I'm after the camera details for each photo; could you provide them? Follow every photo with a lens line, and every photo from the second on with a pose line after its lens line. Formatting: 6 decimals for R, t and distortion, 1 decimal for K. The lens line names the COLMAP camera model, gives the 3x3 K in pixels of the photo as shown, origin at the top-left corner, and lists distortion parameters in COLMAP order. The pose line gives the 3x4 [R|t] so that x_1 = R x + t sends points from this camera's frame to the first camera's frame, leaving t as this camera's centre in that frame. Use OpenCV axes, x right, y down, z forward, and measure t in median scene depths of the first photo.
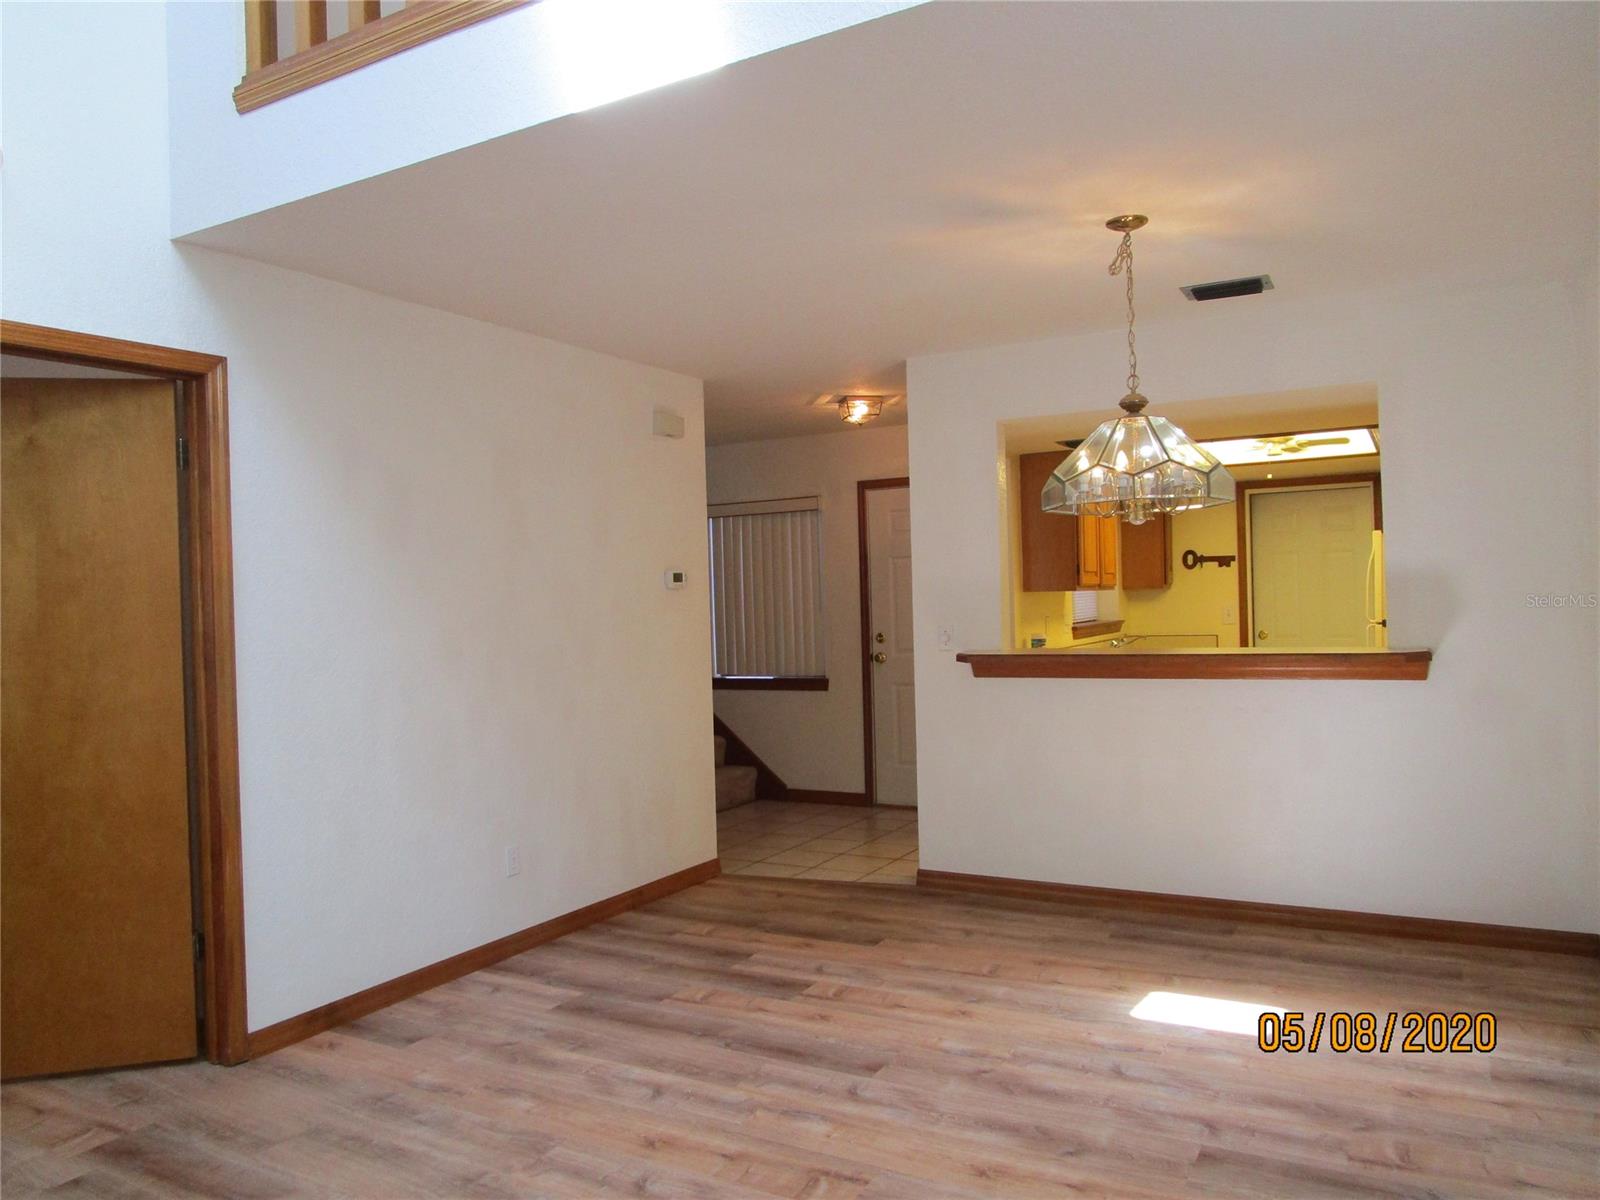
lens RADIAL K [[1144.9, 0, 800.0], [0, 1144.9, 602.0], [0, 0, 1]] dist [-0.021802, 0.001439]
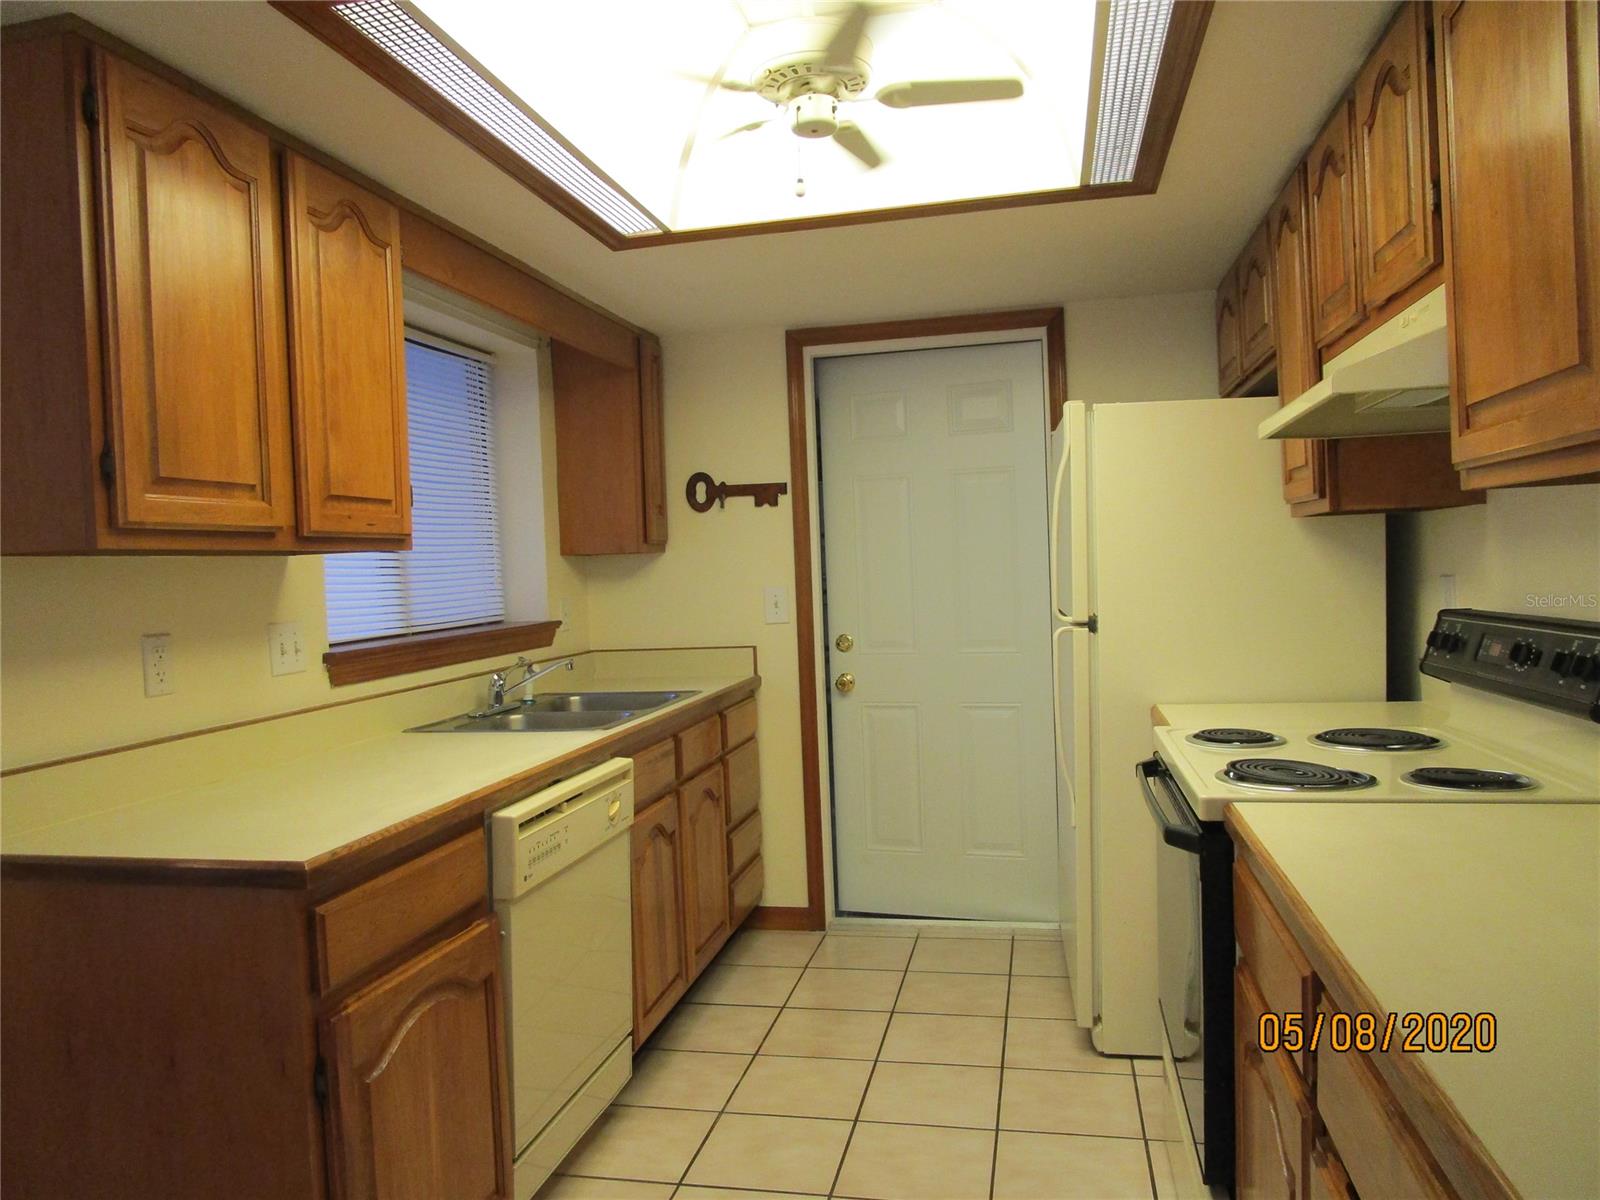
lens RADIAL K [[1144.9, 0, 802.2], [0, 1144.9, 596.9], [0, 0, 1]] dist [-0.021802, 0.001439]
pose [[0.953900, -0.019317, 0.299504, 0.267051], [0.014858, 0.999742, 0.017156, -0.000286], [-0.299758, -0.011915, 0.953941, 0.589995]]
